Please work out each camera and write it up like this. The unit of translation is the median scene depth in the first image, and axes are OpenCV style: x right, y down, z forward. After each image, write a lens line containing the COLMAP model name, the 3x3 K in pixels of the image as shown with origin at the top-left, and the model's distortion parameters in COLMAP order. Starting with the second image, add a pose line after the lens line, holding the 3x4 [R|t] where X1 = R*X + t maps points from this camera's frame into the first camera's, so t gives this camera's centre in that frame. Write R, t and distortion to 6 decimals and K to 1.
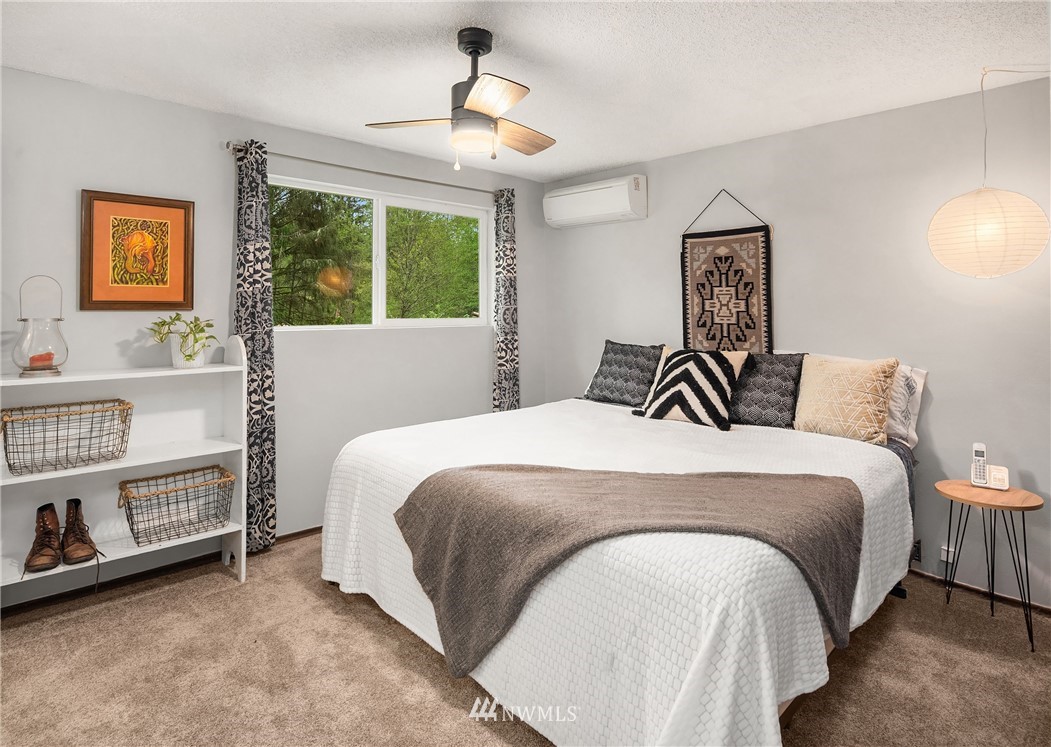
lens RADIAL K [[579.8, 0, 525.4], [0, 579.8, 303.4], [0, 0, 1]] dist [-0.000827, -0.001239]
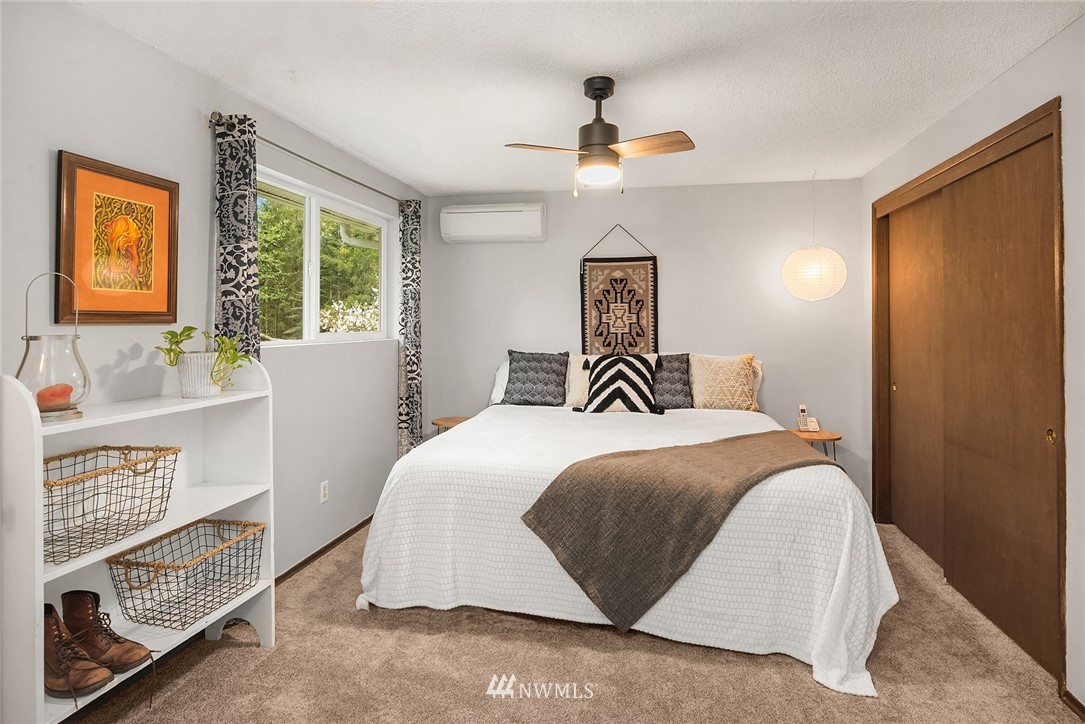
lens RADIAL K [[590.2, 0, 540.7], [0, 590.2, 325.6], [0, 0, 1]] dist [0.000456, -0.006619]
pose [[0.816508, -0.006671, 0.577295, -0.537393], [-0.000959, 0.999916, 0.012911, 0.003177], [-0.577333, -0.011095, 0.816433, 0.066751]]
